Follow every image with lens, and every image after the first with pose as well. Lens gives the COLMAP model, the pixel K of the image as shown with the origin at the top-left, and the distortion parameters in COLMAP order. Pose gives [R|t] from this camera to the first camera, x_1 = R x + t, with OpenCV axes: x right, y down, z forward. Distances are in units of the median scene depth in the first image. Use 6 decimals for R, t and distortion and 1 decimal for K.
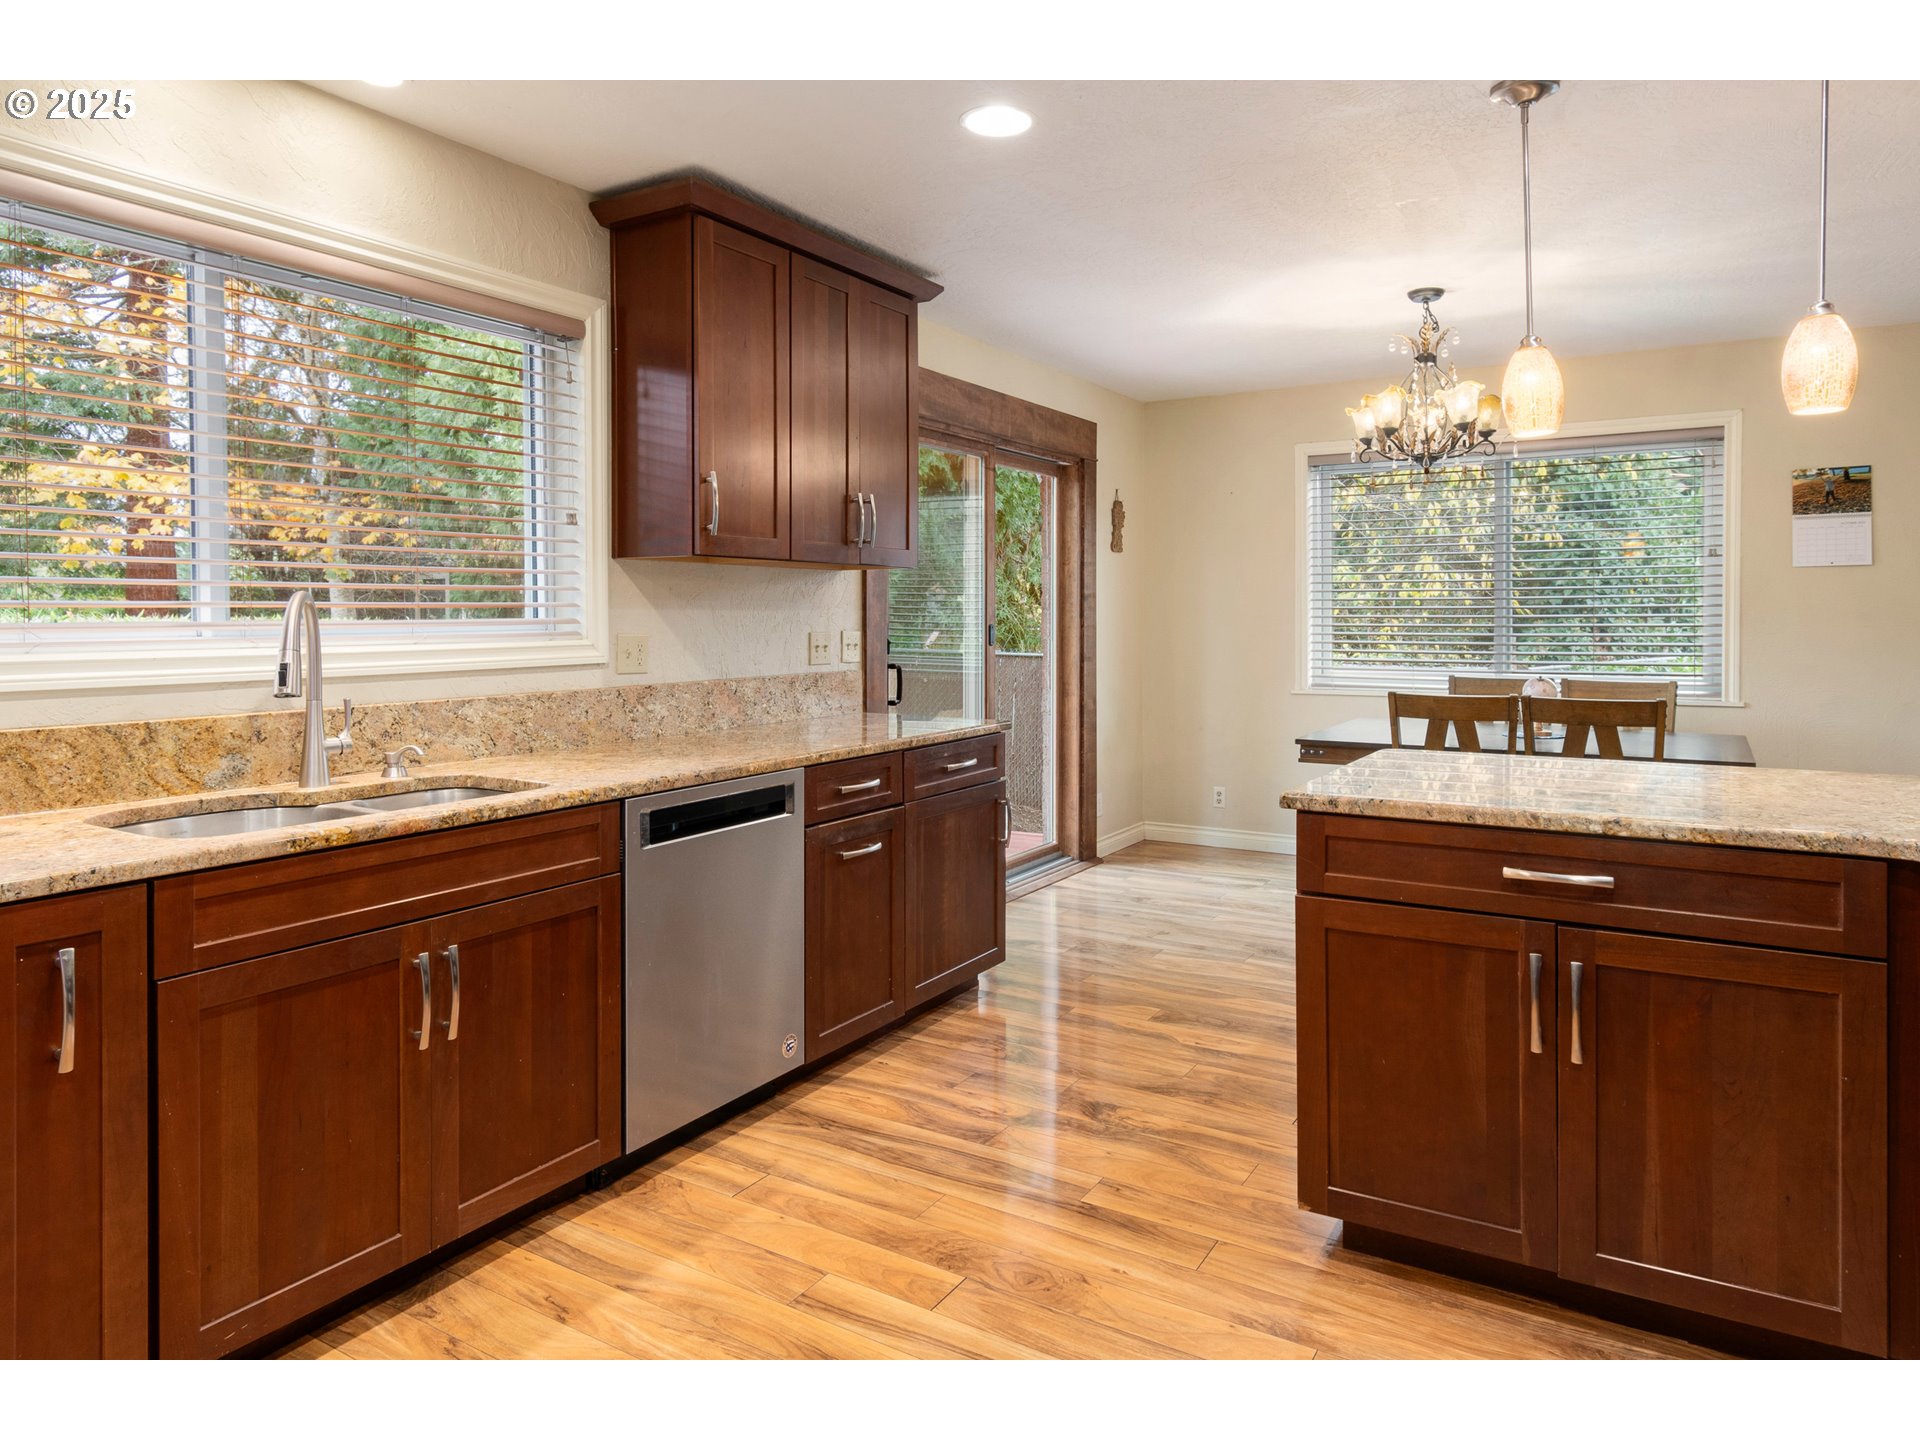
lens RADIAL K [[1169.1, 0, 945.4], [0, 1169.1, 630.4], [0, 0, 1]] dist [-0.001460, 0.002000]
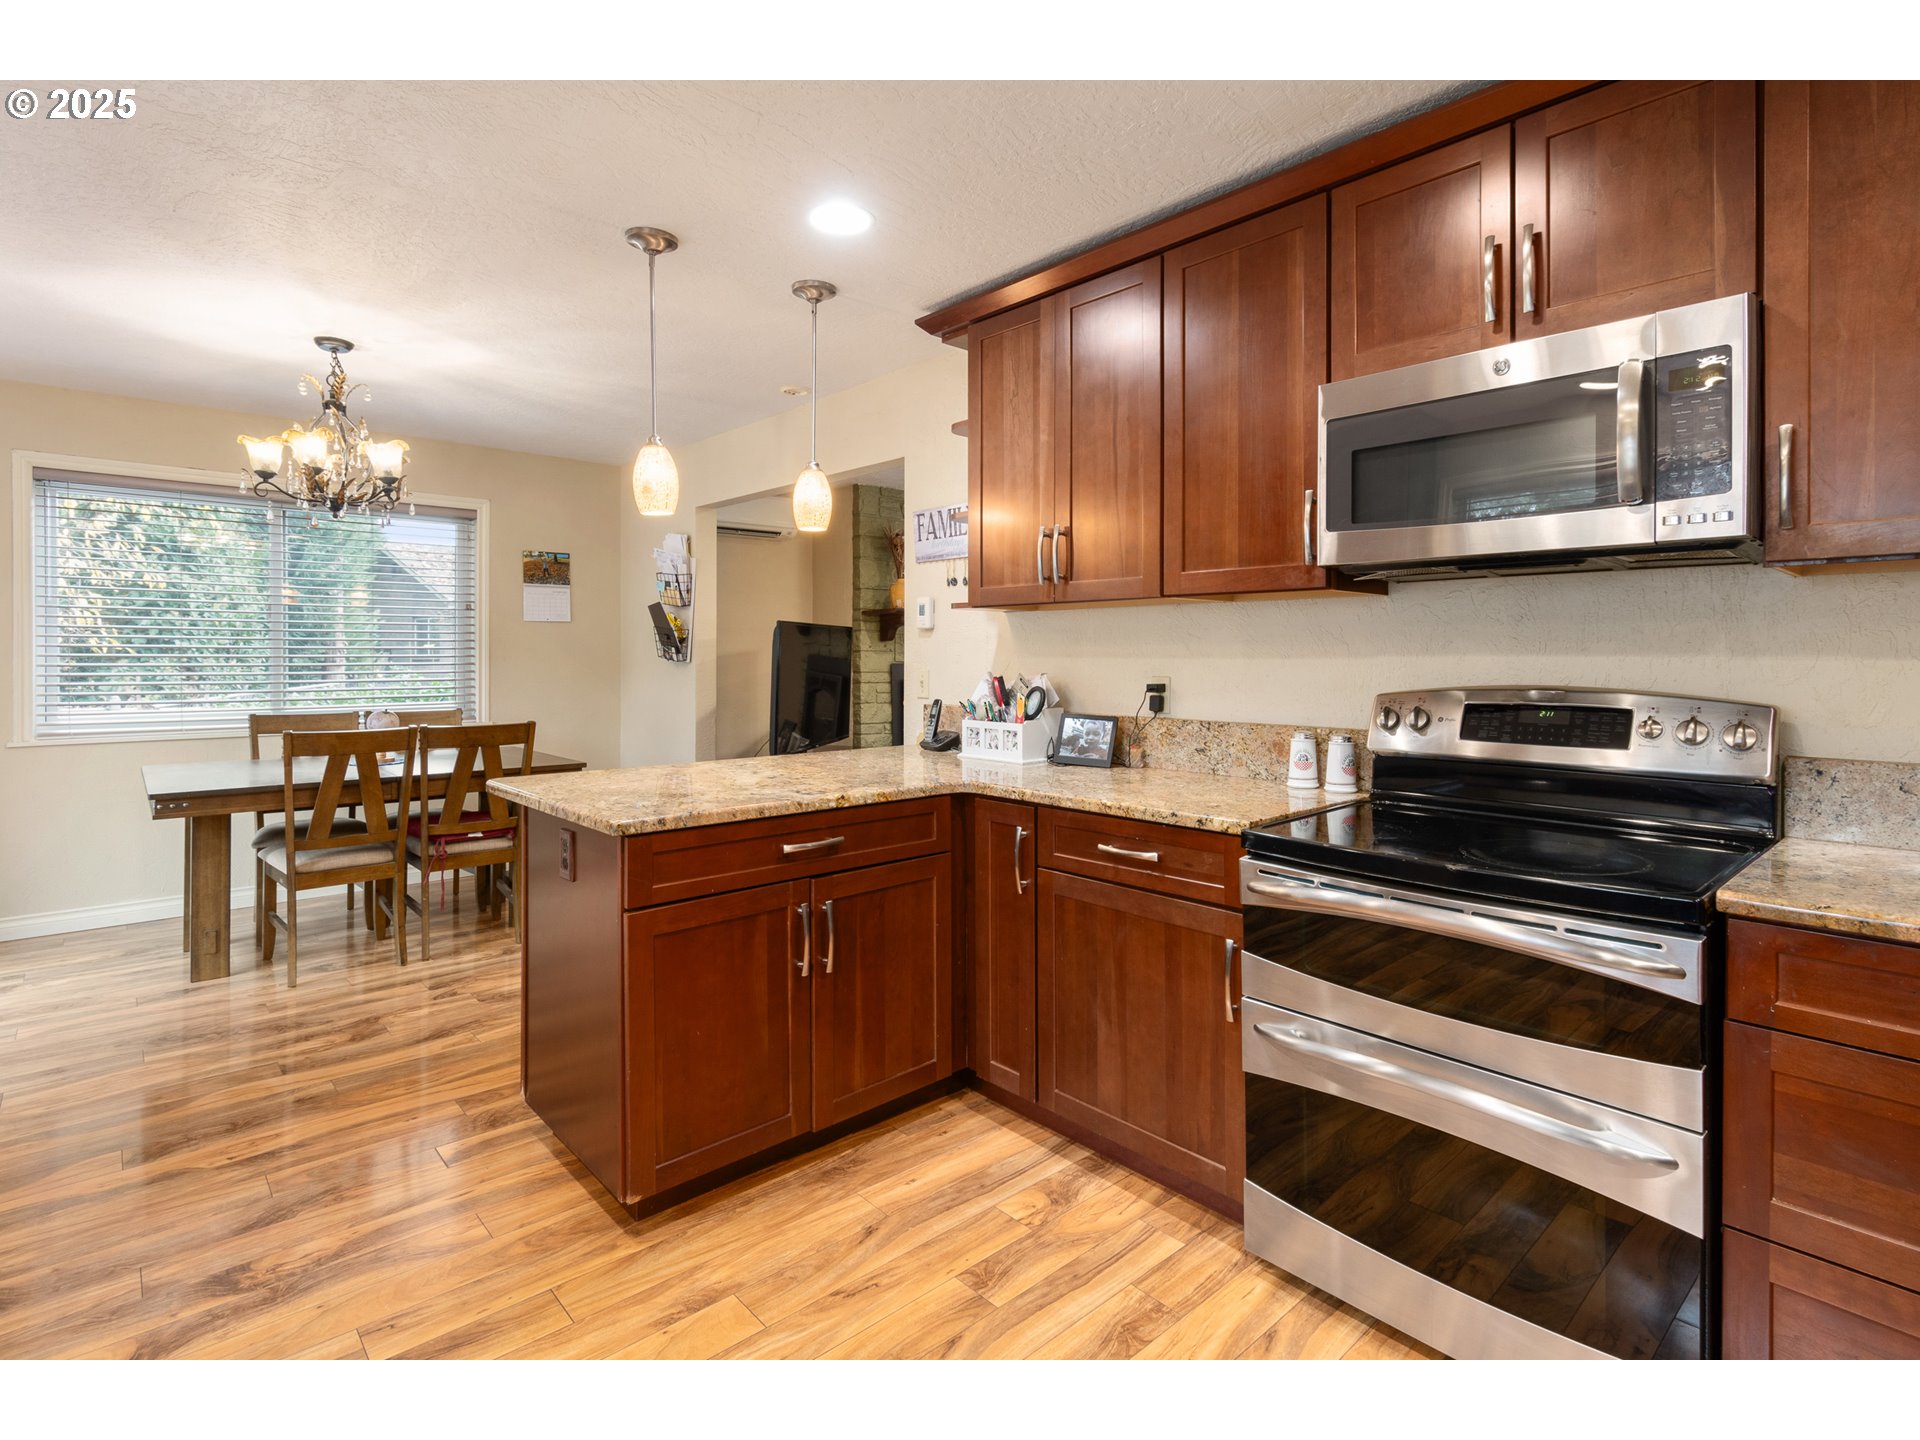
lens RADIAL K [[952.8, 0, 946.6], [0, 952.8, 657.7], [0, 0, 1]] dist [0.001474, -0.001895]
pose [[0.282395, 0.002259, 0.959296, -0.319042], [0.007896, 0.999958, -0.004679, -0.002900], [-0.959266, 0.008896, 0.282365, 0.321213]]
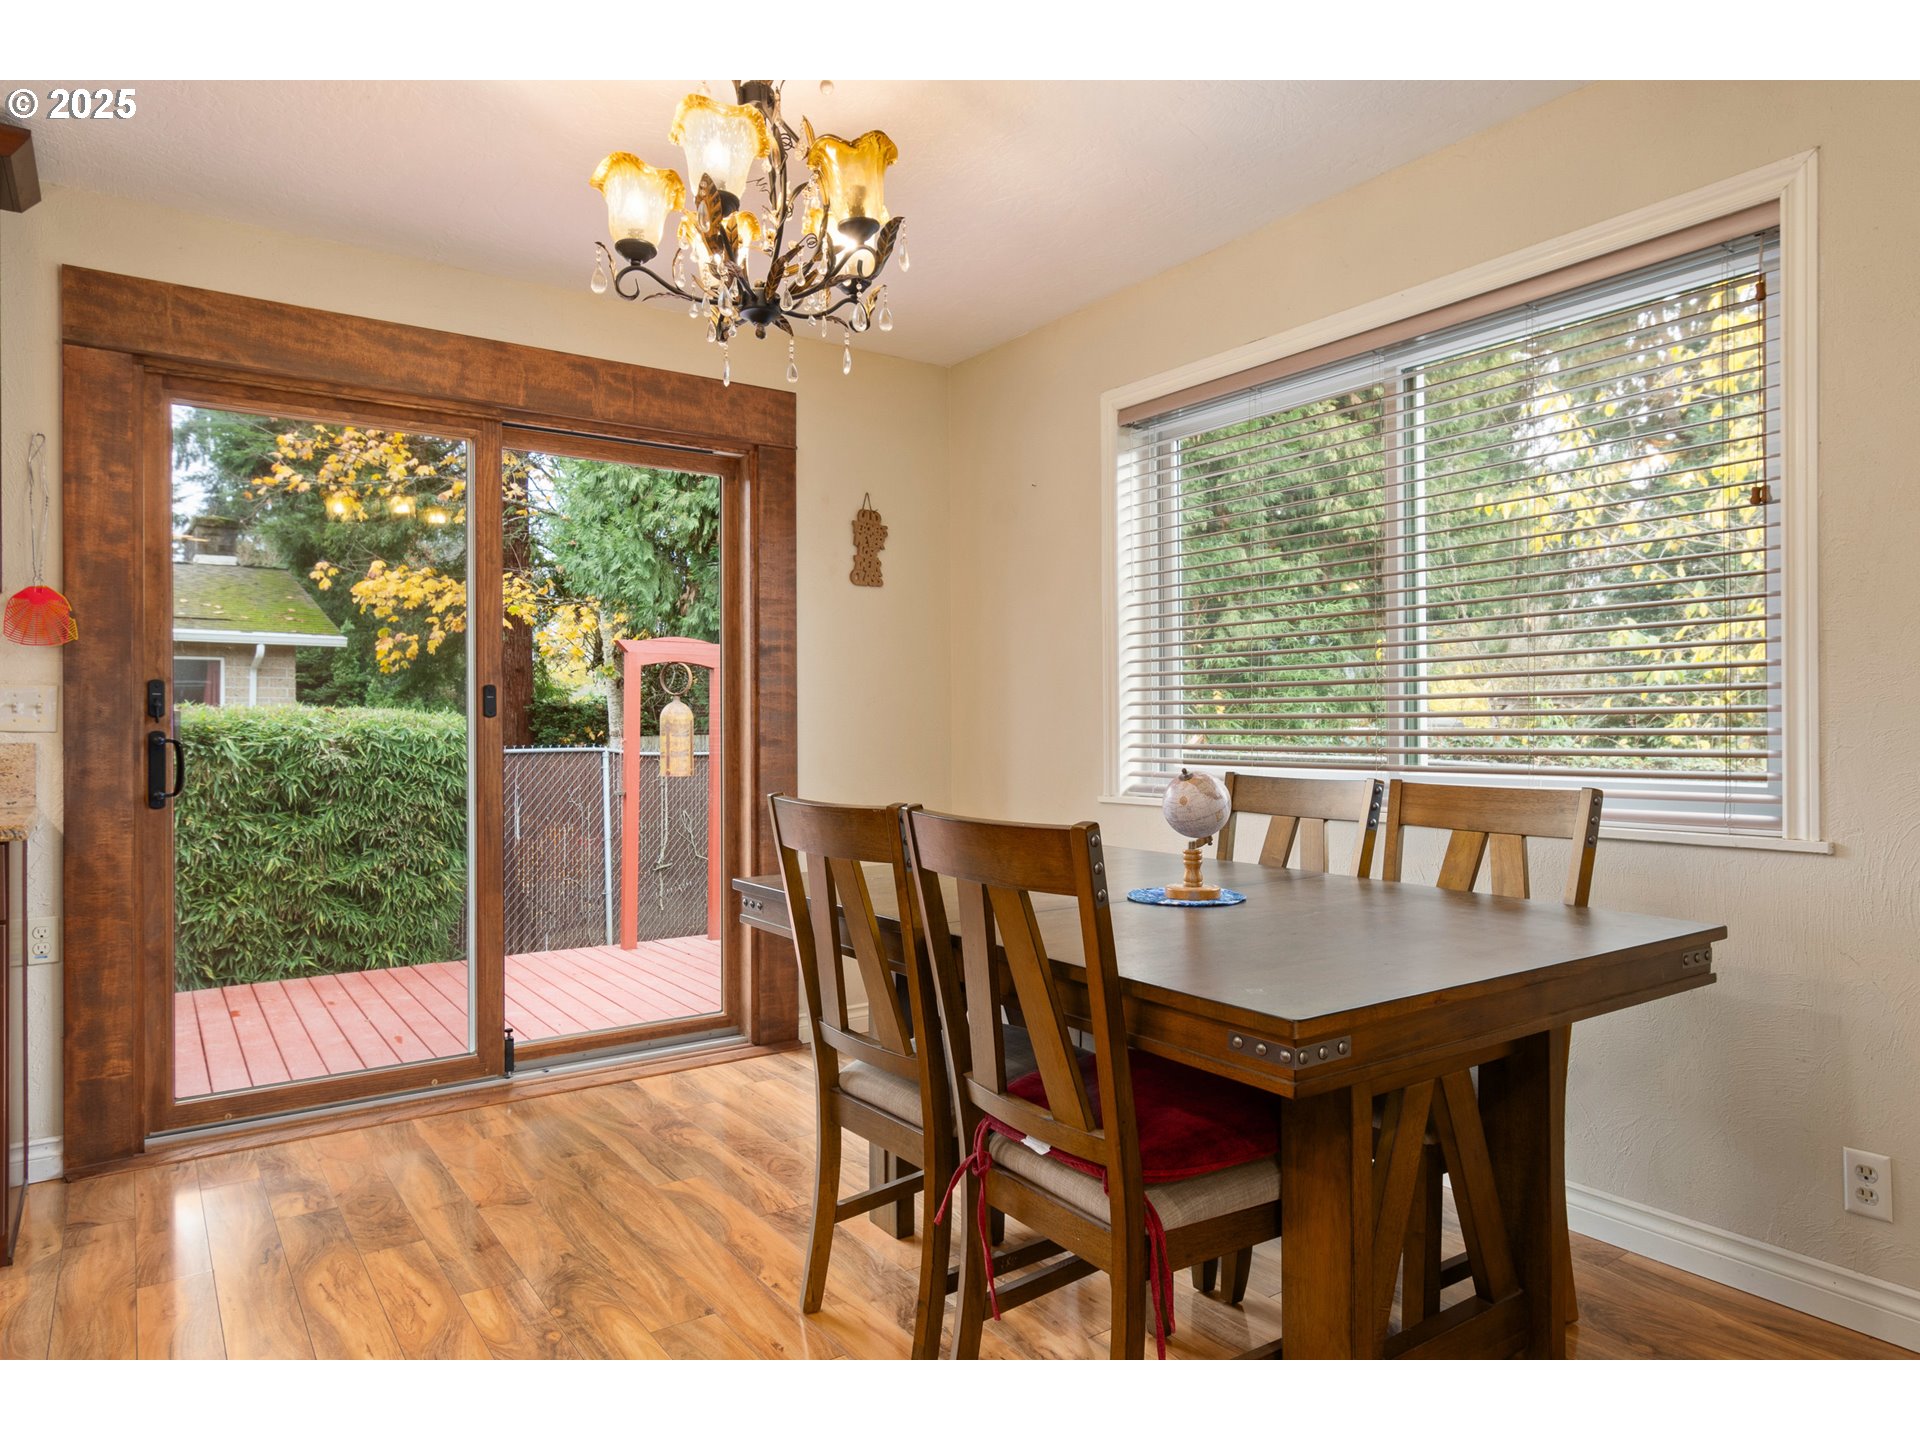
lens RADIAL K [[1169.1, 0, 945.7], [0, 1169.1, 720.6], [0, 0, 1]] dist [-0.001460, 0.002000]
pose [[0.922056, -0.002985, -0.387046, 0.868666], [-0.002622, 0.999899, -0.013959, 0.037860], [0.387049, 0.013886, 0.921955, 0.770804]]
